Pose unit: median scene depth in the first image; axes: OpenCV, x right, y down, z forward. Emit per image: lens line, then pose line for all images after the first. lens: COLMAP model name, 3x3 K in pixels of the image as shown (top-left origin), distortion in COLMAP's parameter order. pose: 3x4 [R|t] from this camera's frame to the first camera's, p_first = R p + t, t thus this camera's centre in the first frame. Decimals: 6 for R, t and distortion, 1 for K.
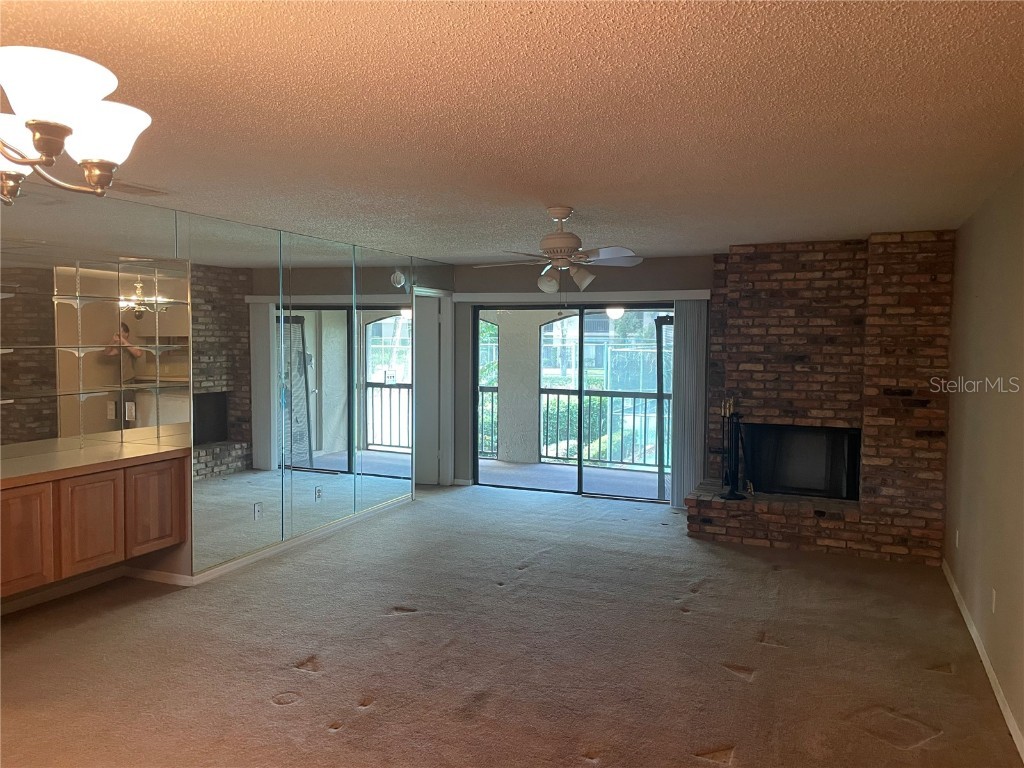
lens RADIAL K [[776.2, 0, 508.6], [0, 776.2, 379.4], [0, 0, 1]] dist [0.095069, -0.109765]
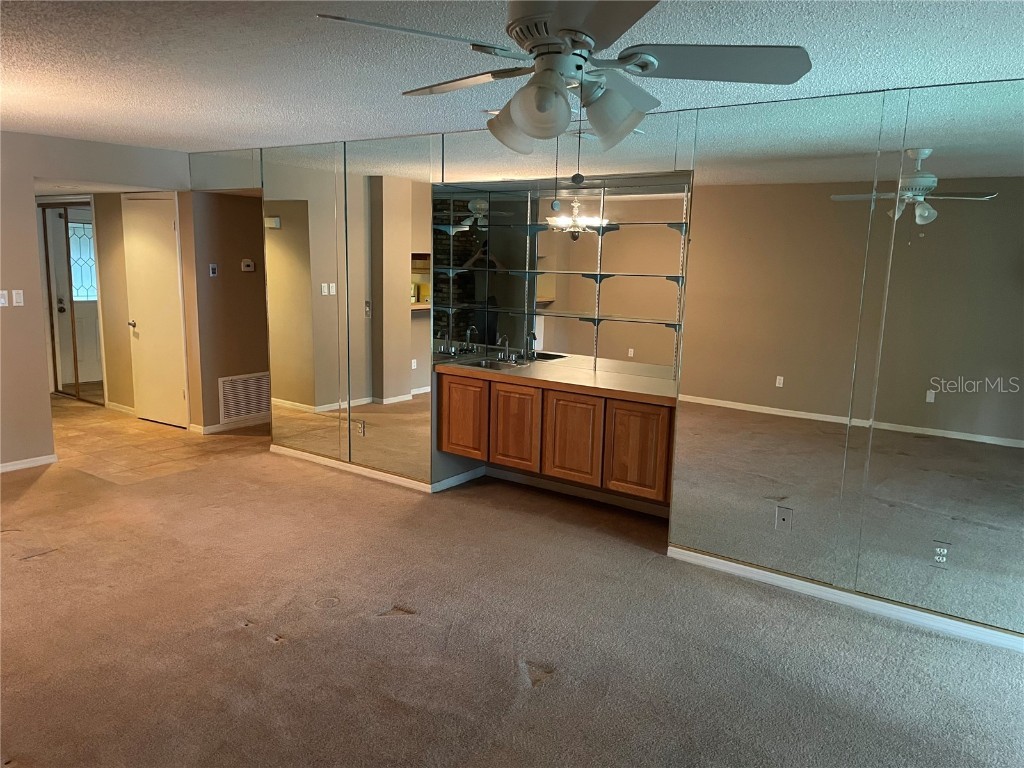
lens RADIAL K [[776.2, 0, 511.1], [0, 776.2, 391.8], [0, 0, 1]] dist [0.095069, -0.109765]
pose [[-0.221390, 0.152758, -0.963147, 0.348043], [-0.084538, 0.980930, 0.175011, -0.039159], [0.971514, 0.120168, -0.204254, 0.805161]]
